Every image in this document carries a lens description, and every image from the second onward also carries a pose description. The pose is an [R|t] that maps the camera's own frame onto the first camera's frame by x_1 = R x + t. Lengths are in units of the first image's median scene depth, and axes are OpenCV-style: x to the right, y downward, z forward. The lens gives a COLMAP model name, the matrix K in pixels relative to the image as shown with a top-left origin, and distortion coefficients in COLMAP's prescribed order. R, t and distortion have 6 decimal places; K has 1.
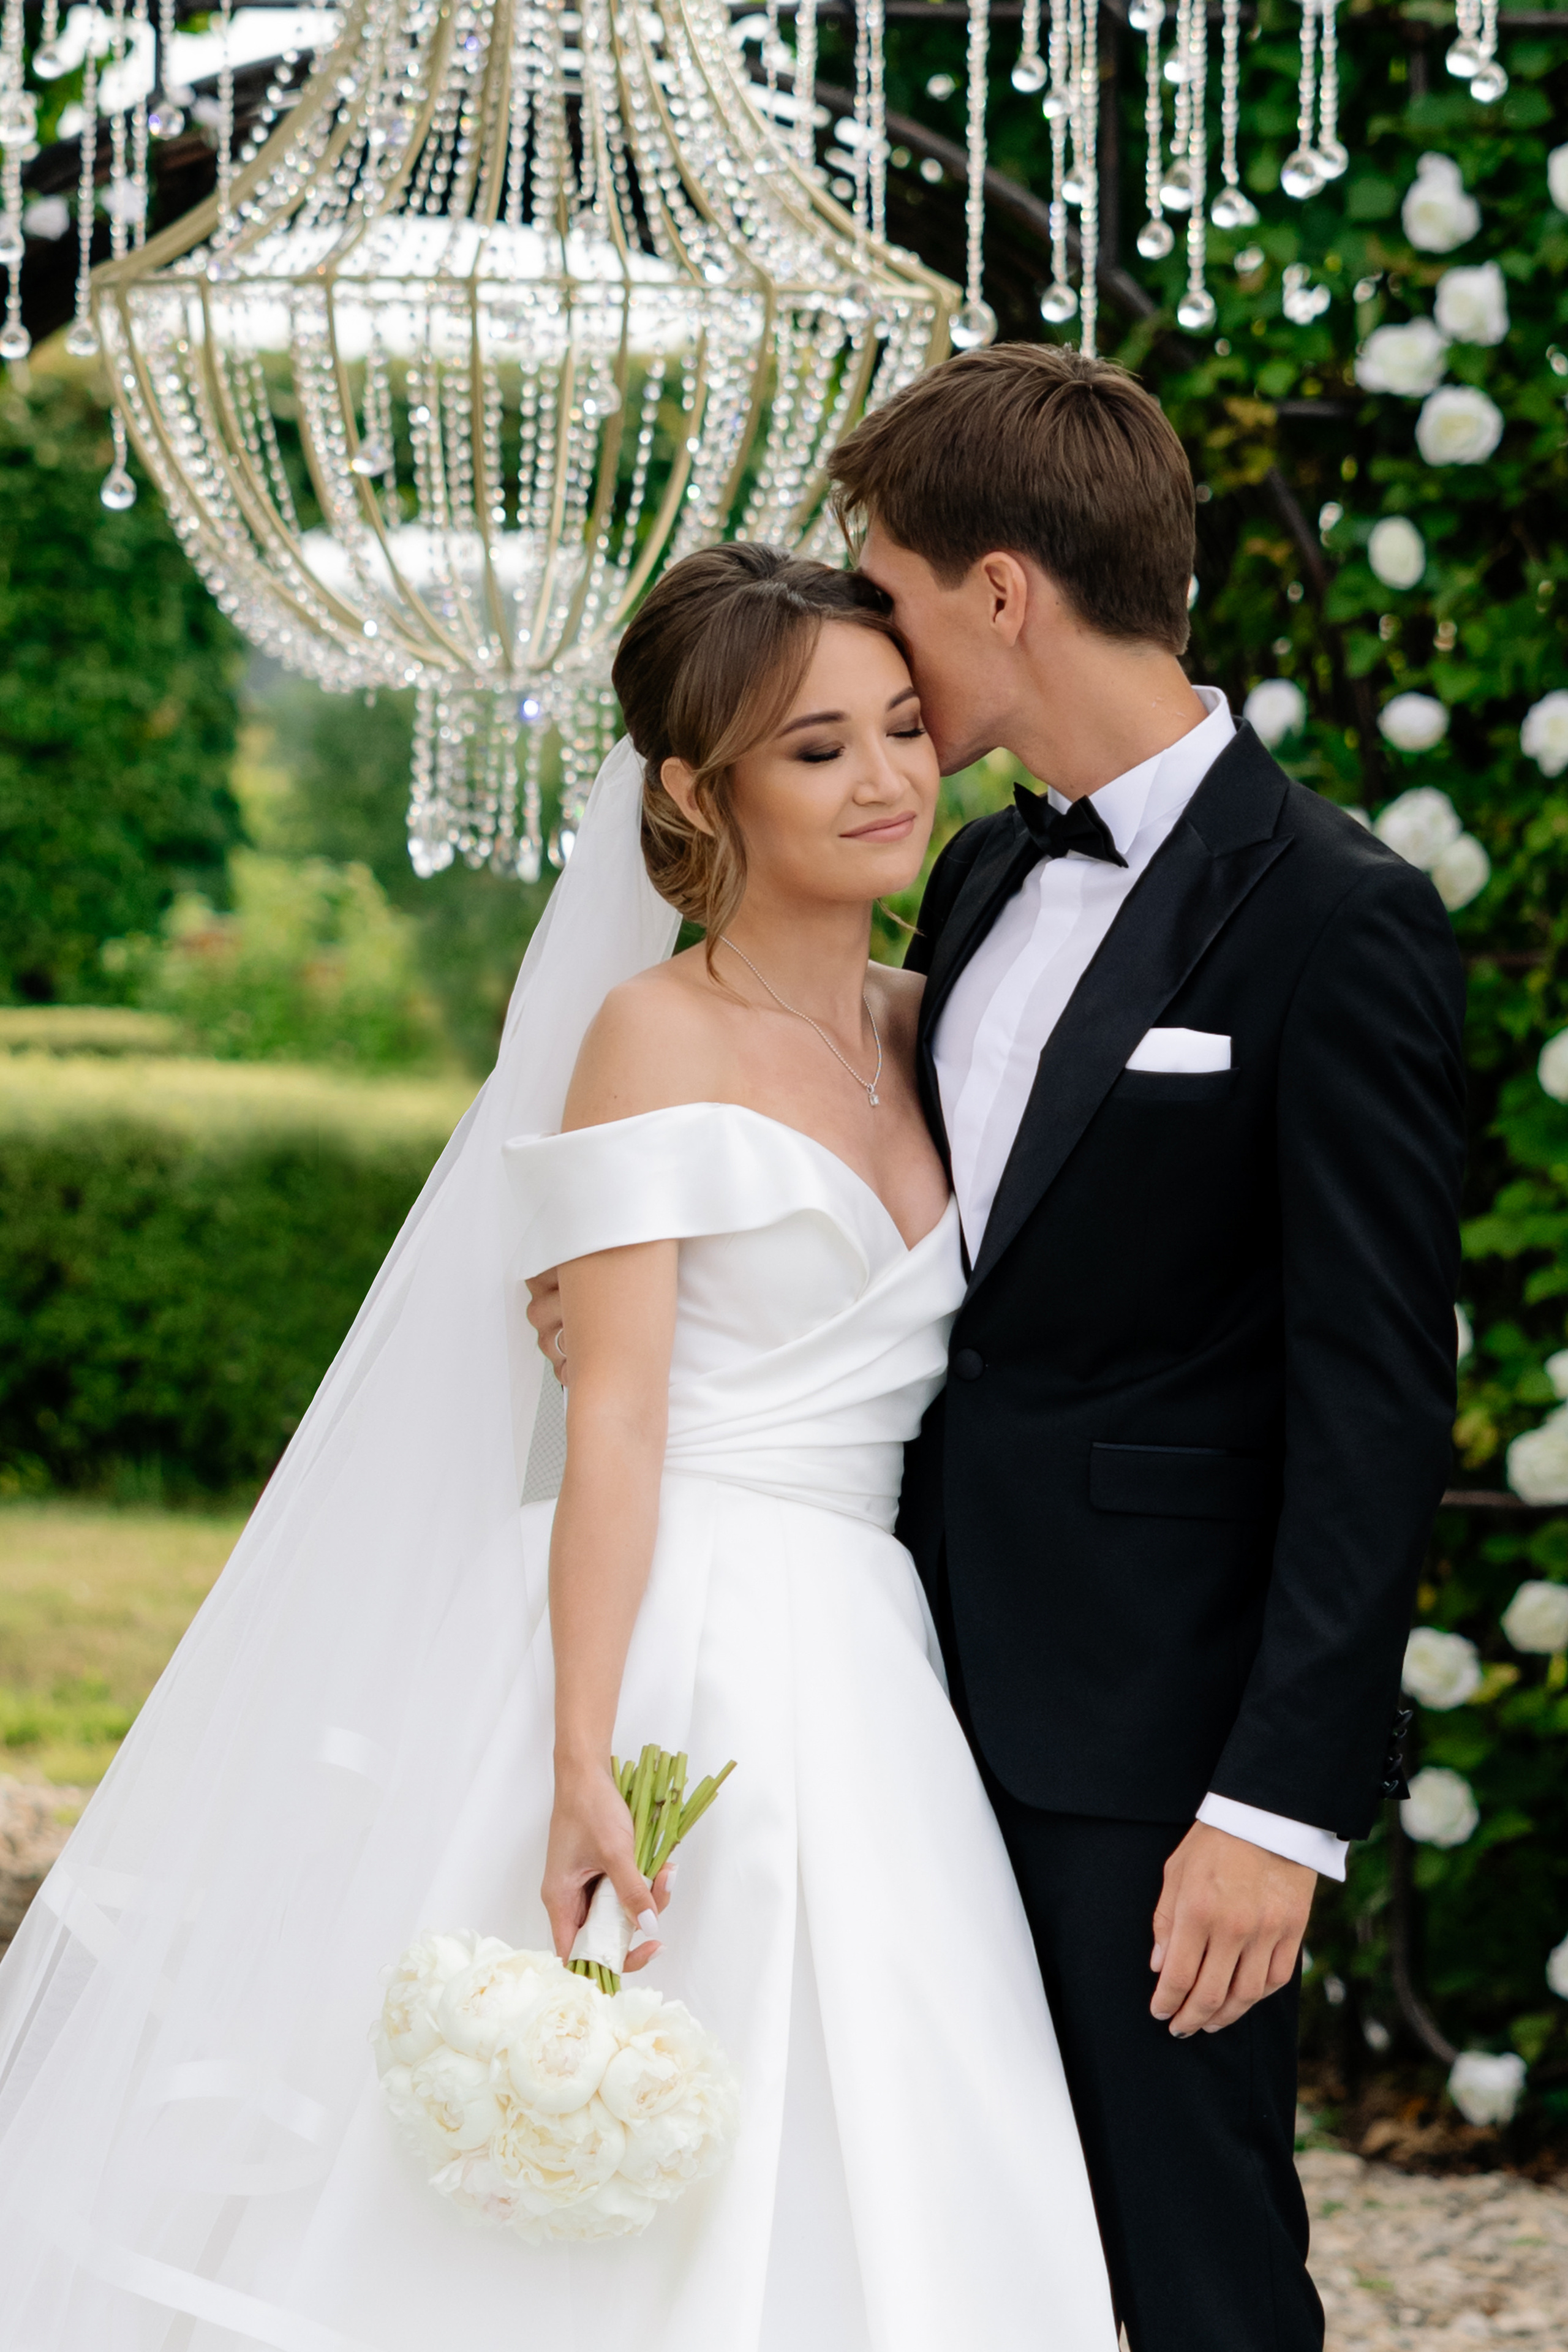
lens RADIAL K [[12551.9, 0, 369.4], [0, 12551.9, 1176.8], [0, 0, 1]] dist [0.375654, -15.526886]
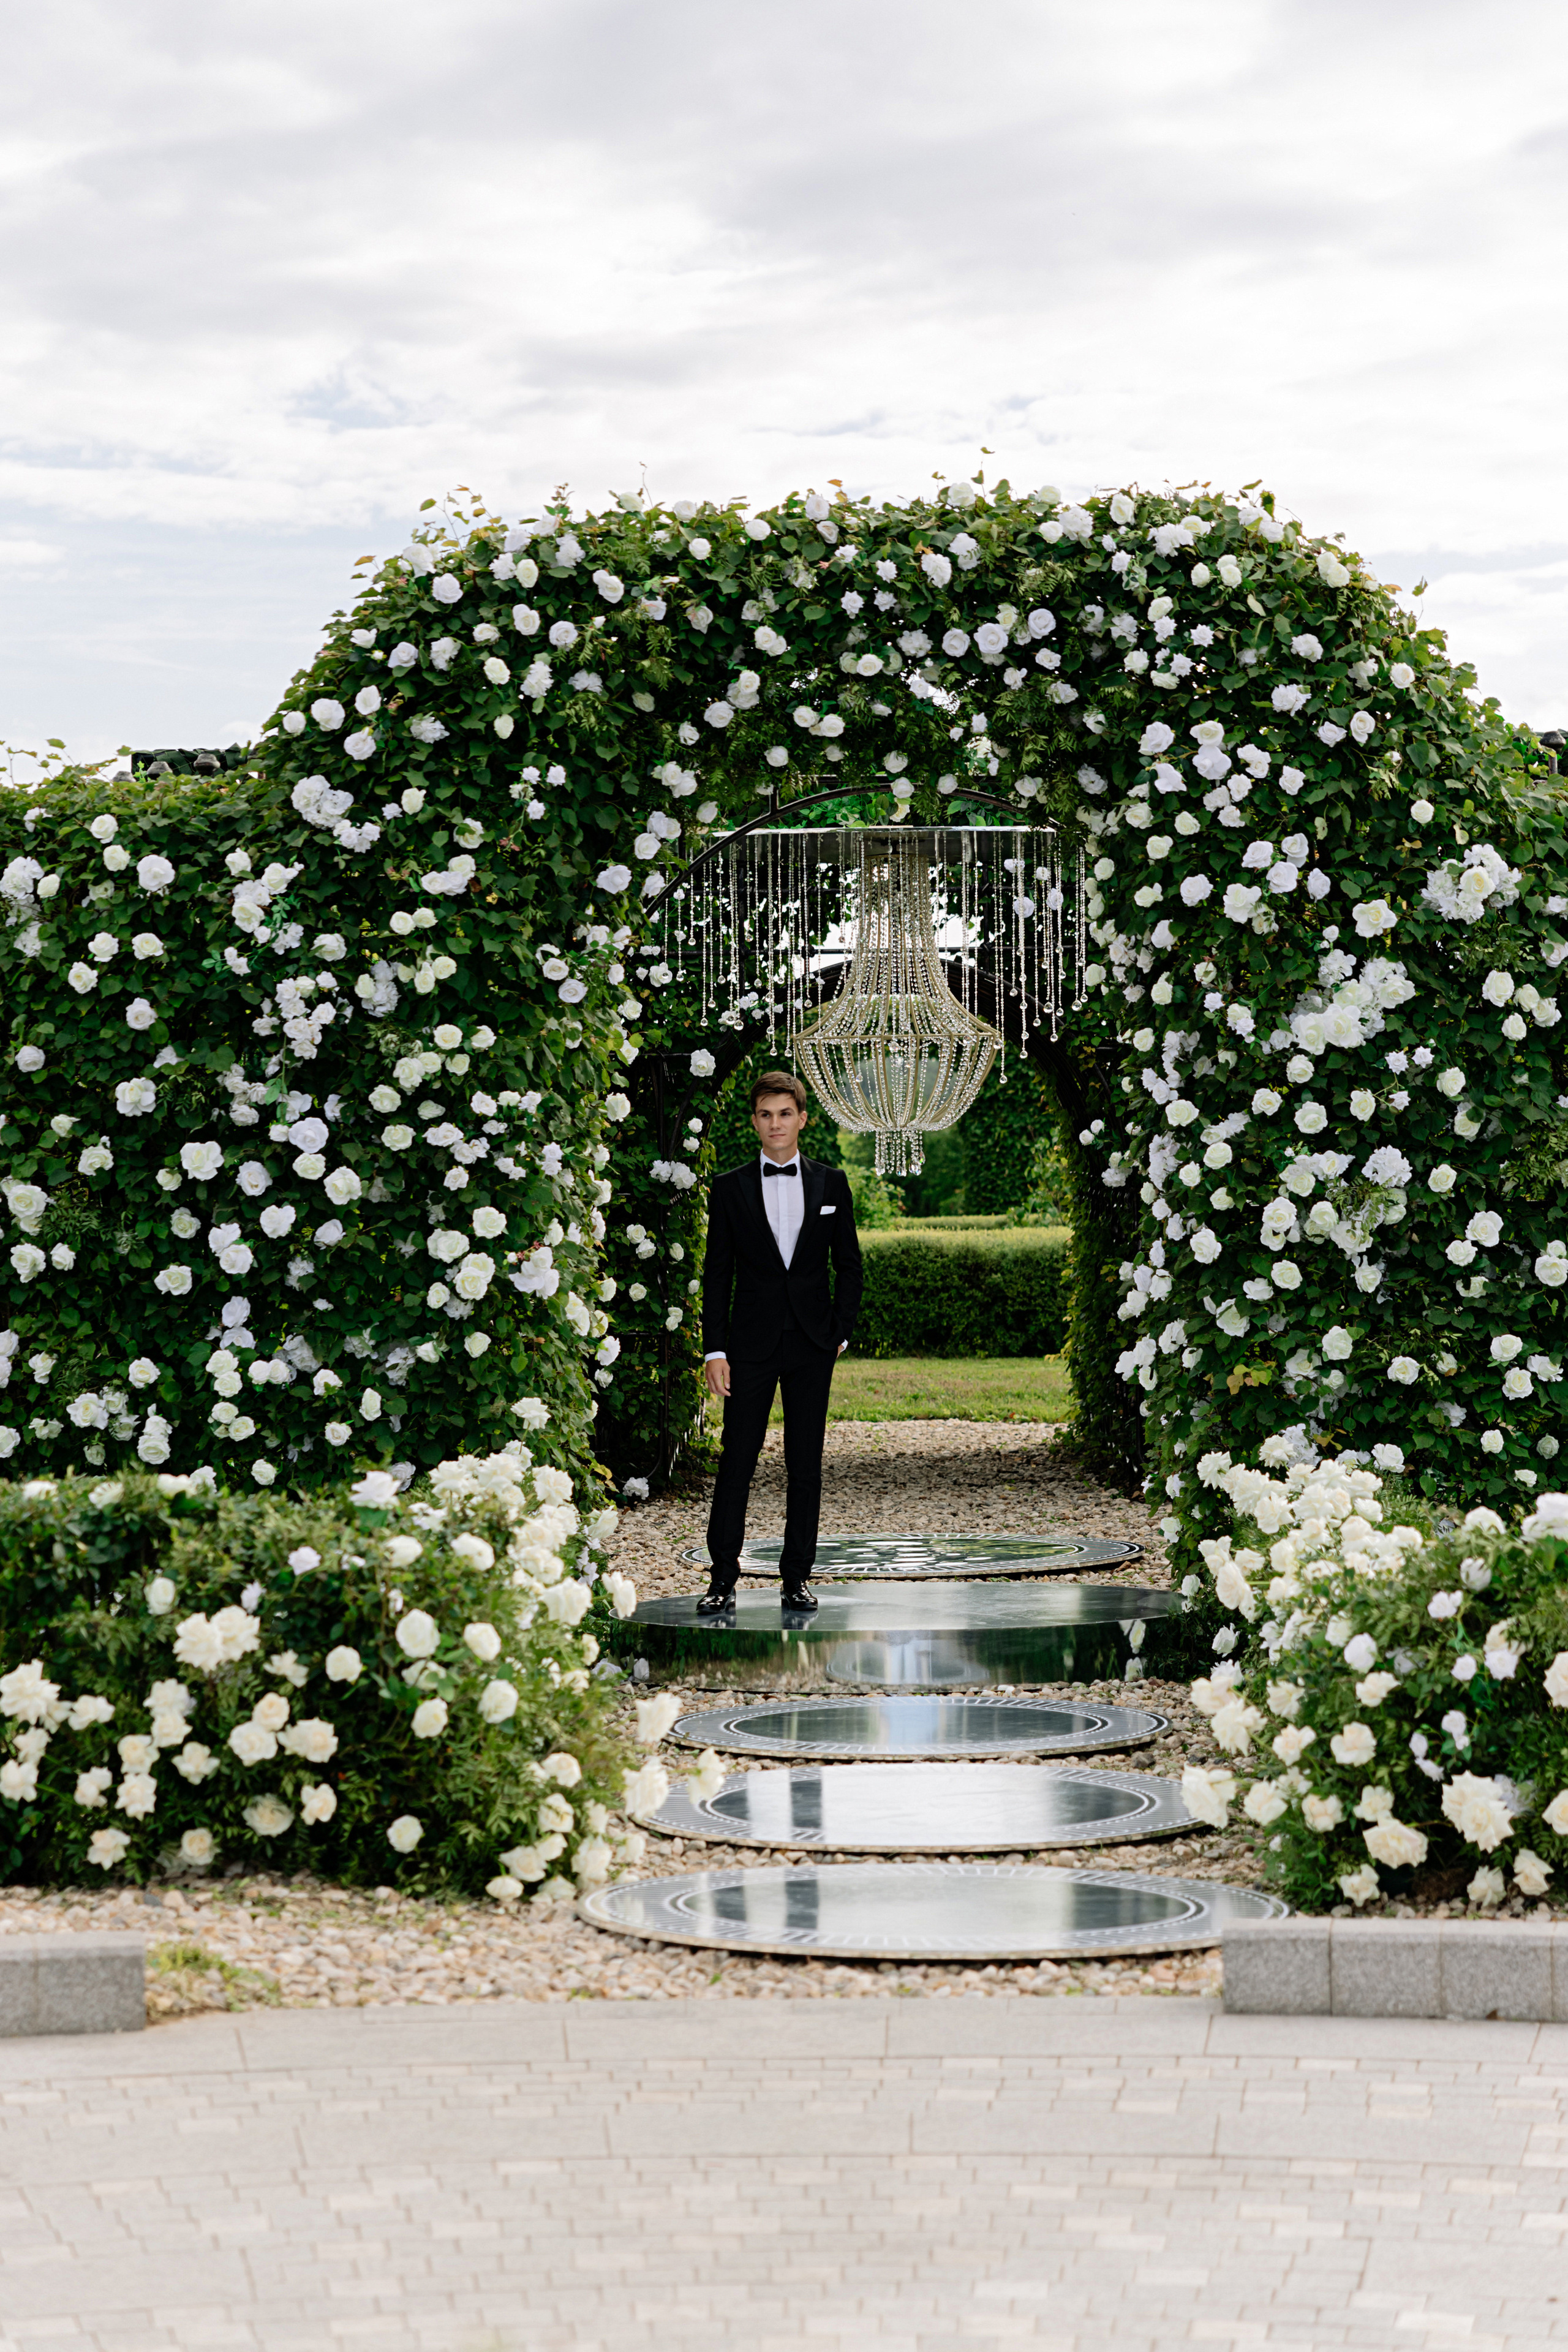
lens RADIAL K [[4620.7, 0, 784.0], [0, 4620.7, 1176.0], [0, 0, 1]] dist [0.042019, 0.149718]
pose [[0.999445, -0.025518, -0.021420, 0.005428], [0.025047, 0.999444, -0.021991, 0.007334], [0.021970, 0.021442, 0.999529, -0.431606]]
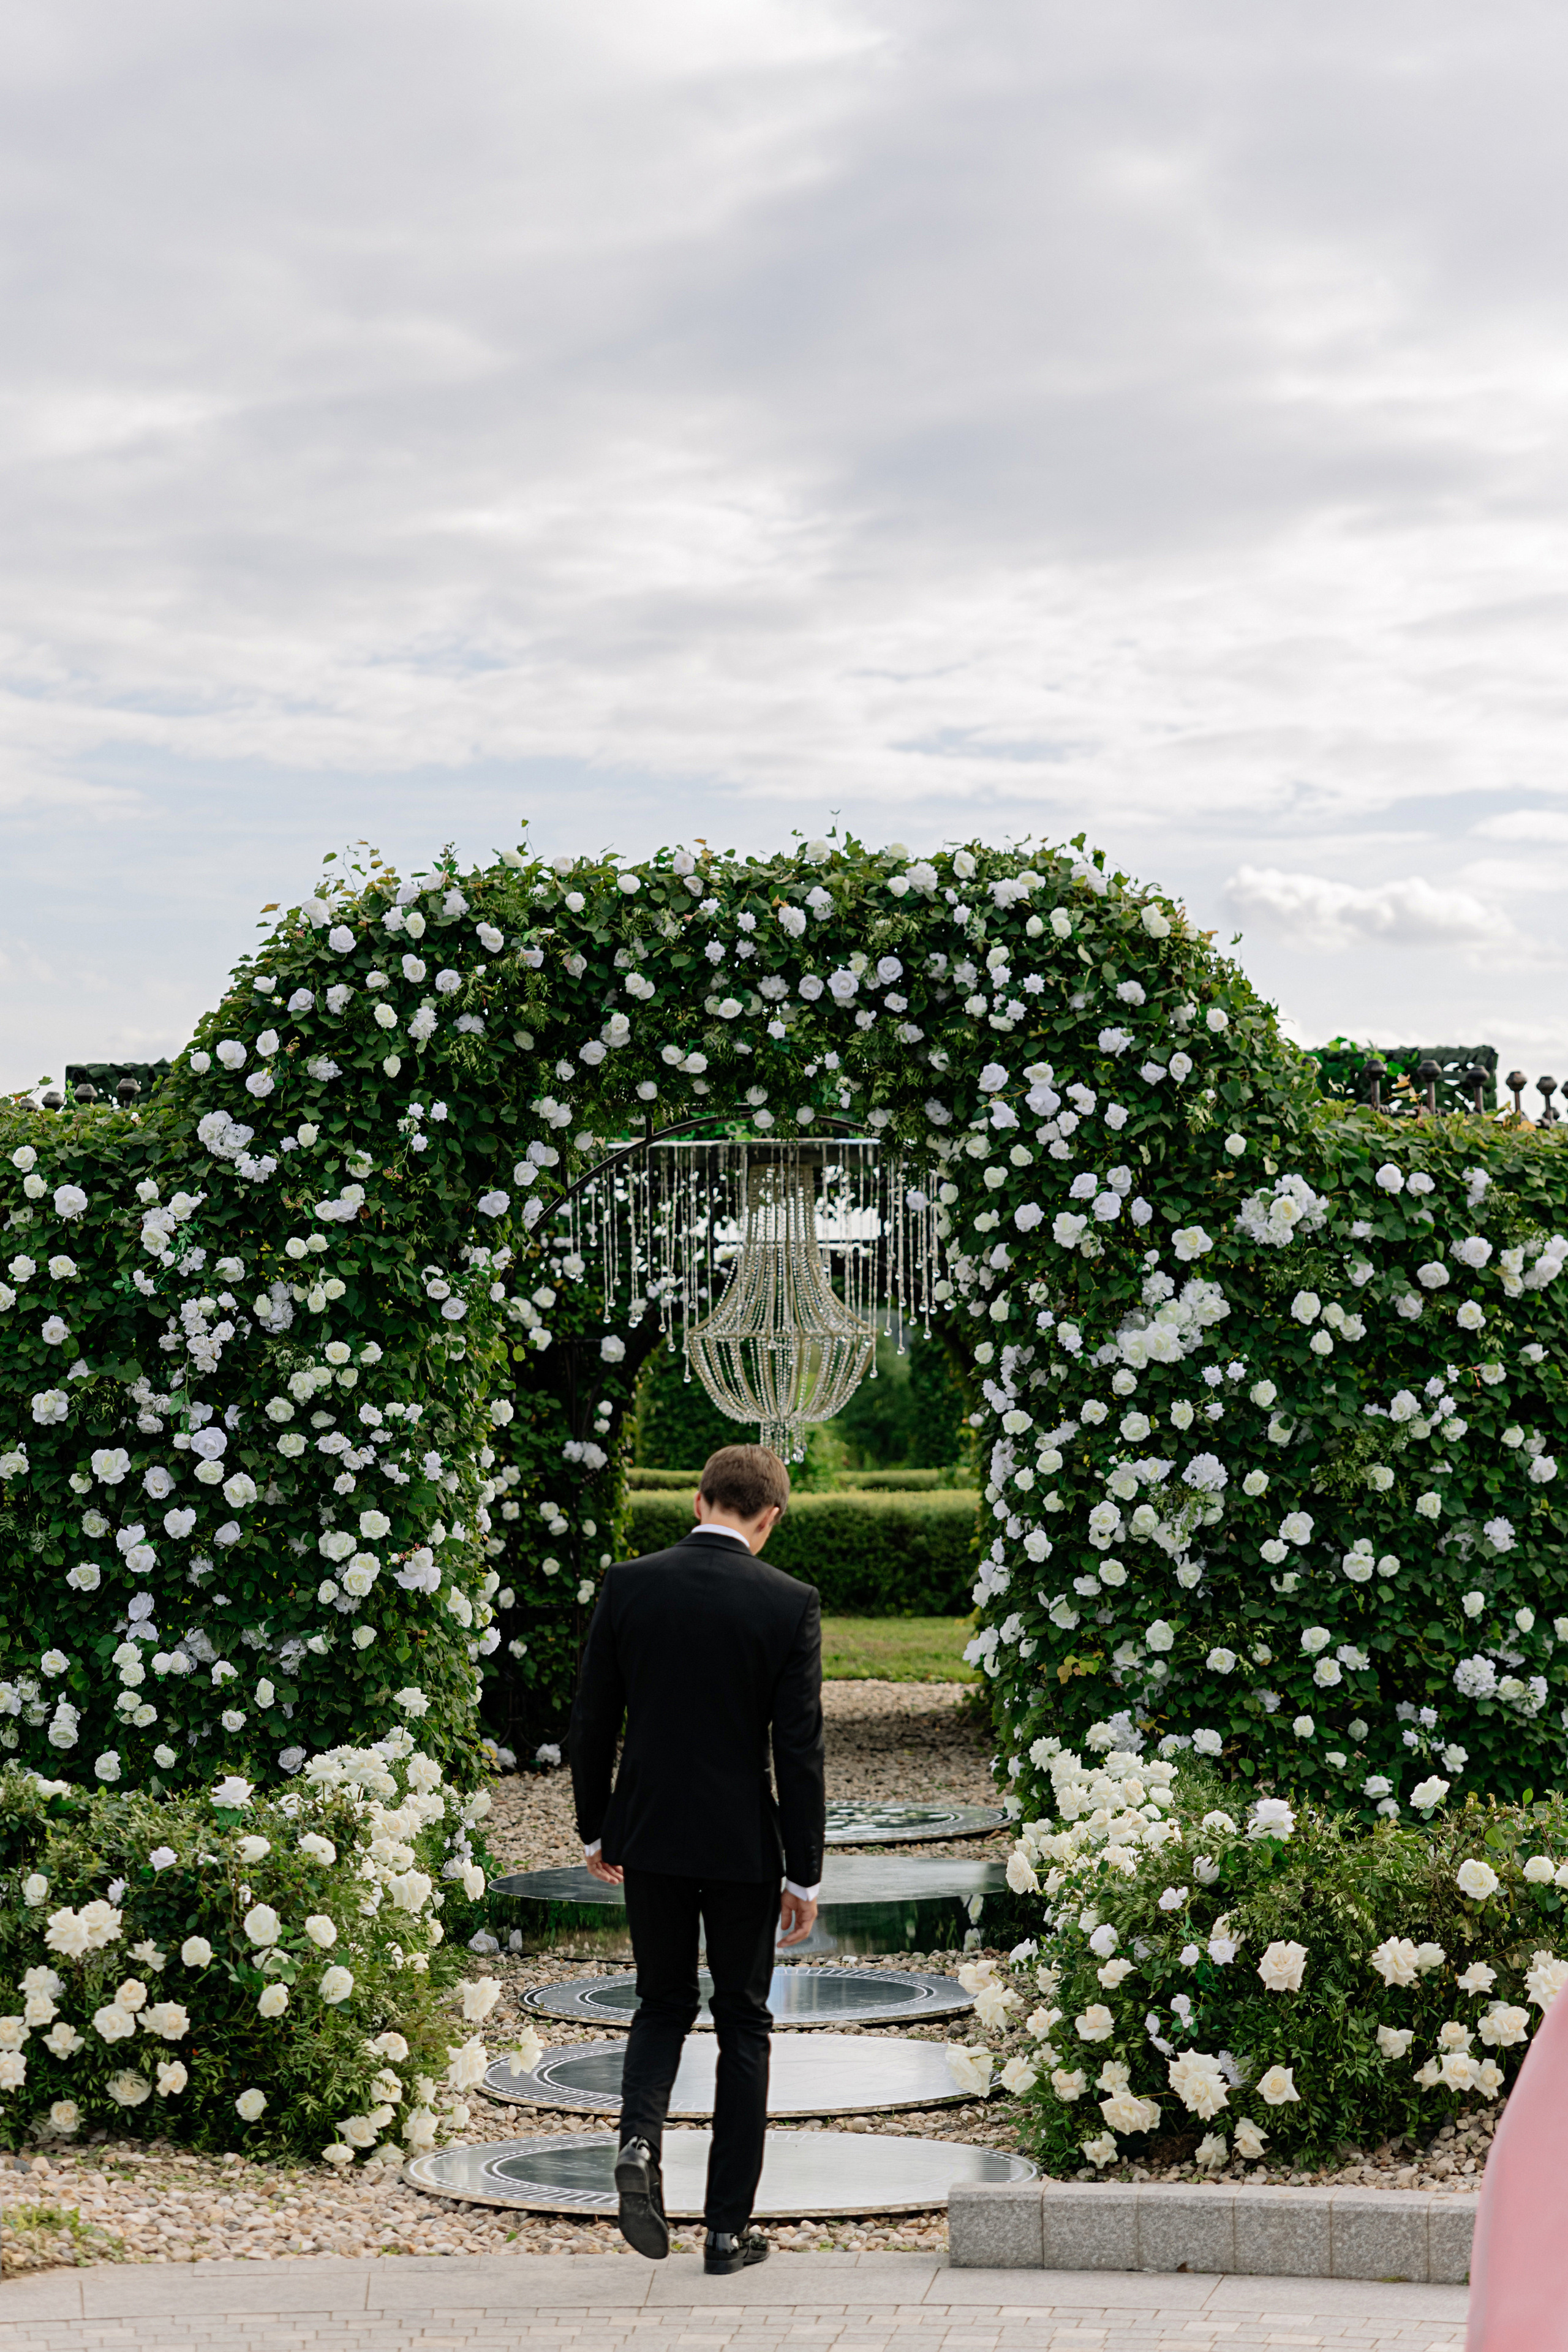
lens RADIAL K [[4620.7, 0, 784.0], [0, 4620.7, 1176.0], [0, 0, 1]] dist [0.042019, 0.149718]
pose [[0.999512, -0.026119, -0.017117, 0.033725], [0.024820, 0.997085, -0.072152, -0.005782], [0.018951, 0.071692, 0.997247, -0.510240]]
